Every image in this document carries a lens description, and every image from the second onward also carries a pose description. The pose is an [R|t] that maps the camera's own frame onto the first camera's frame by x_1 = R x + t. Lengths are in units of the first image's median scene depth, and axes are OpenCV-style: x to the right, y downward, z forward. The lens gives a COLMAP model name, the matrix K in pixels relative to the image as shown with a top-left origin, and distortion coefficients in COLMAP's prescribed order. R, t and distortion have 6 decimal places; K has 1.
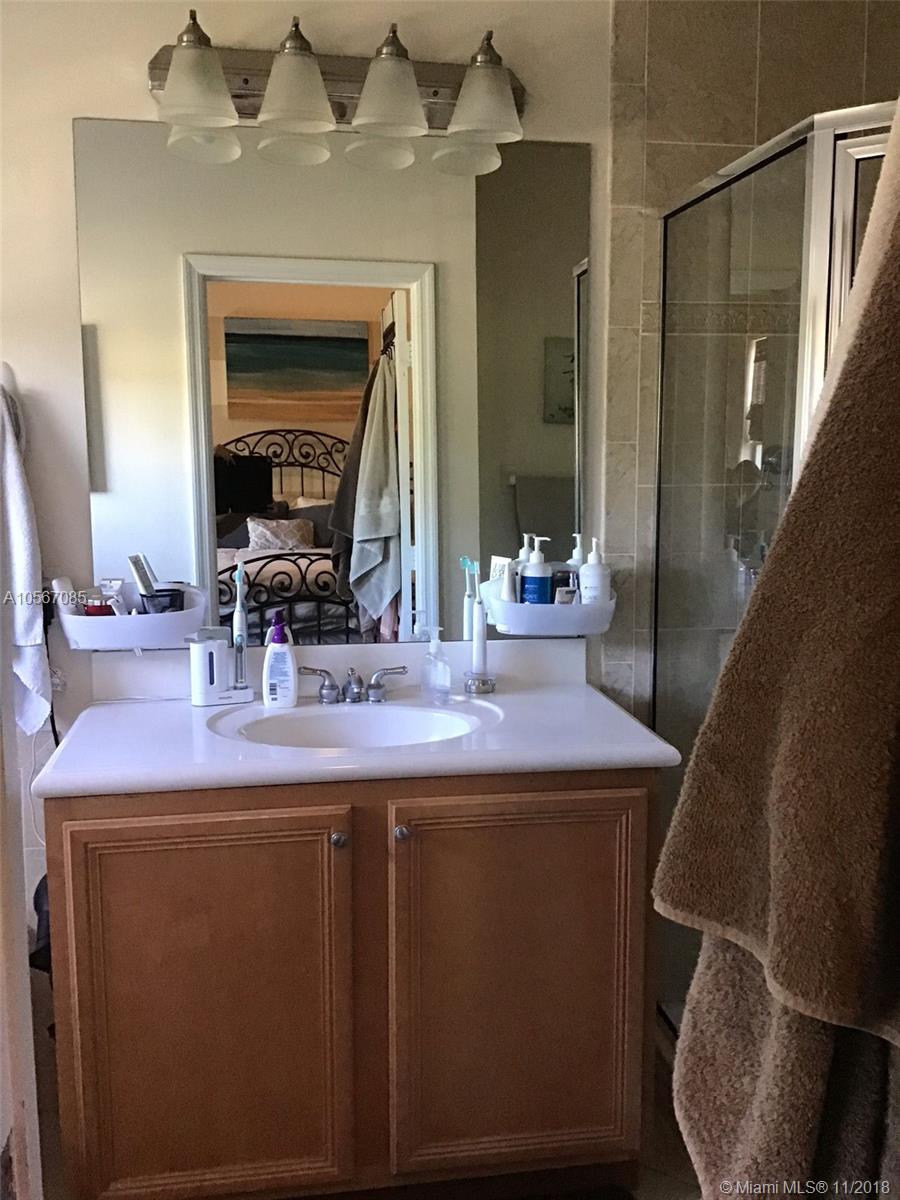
lens RADIAL K [[1086.5, 0, 450.2], [0, 1086.5, 601.9], [0, 0, 1]] dist [0.035707, 0.000000]
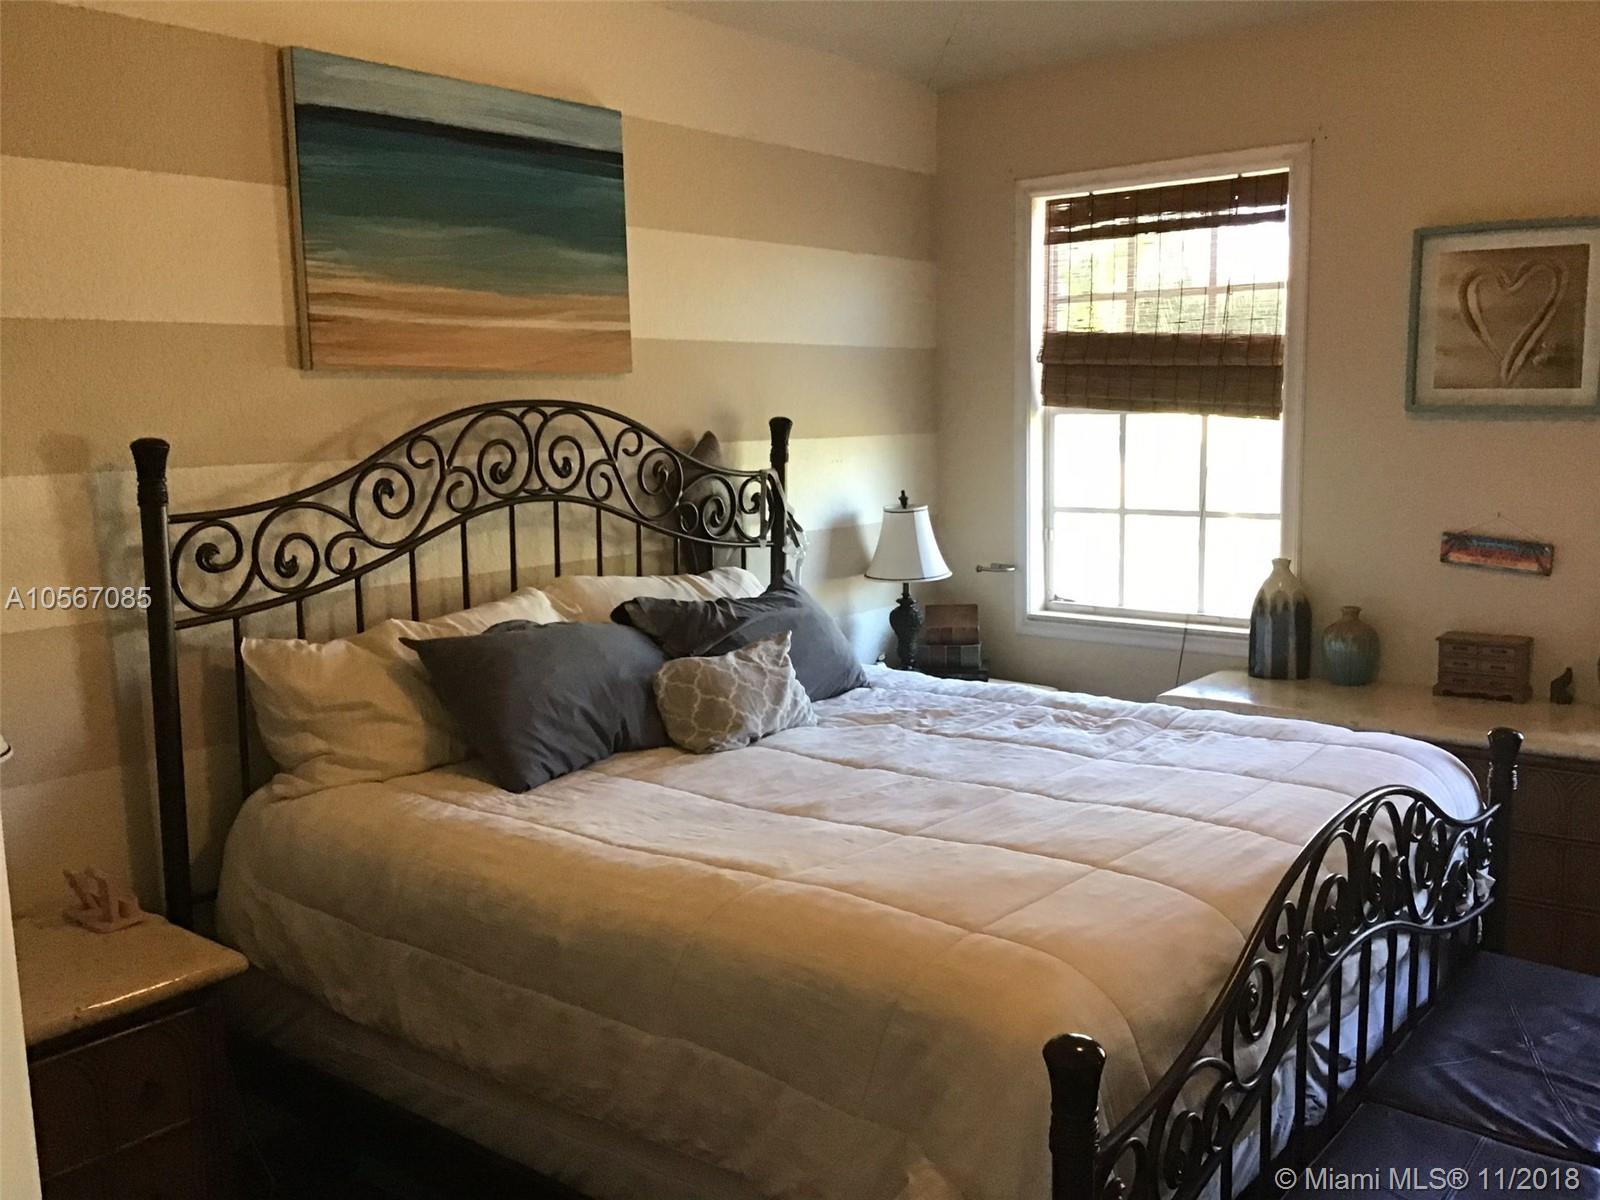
lens RADIAL K [[1448.7, 0, 799.6], [0, 1448.7, 597.8], [0, 0, 1]] dist [0.035707, 0.000000]
pose [[0.760497, -0.106530, 0.640543, -0.389115], [0.101873, 0.993809, 0.044332, -0.105322], [-0.641300, 0.031540, 0.766641, 0.578116]]
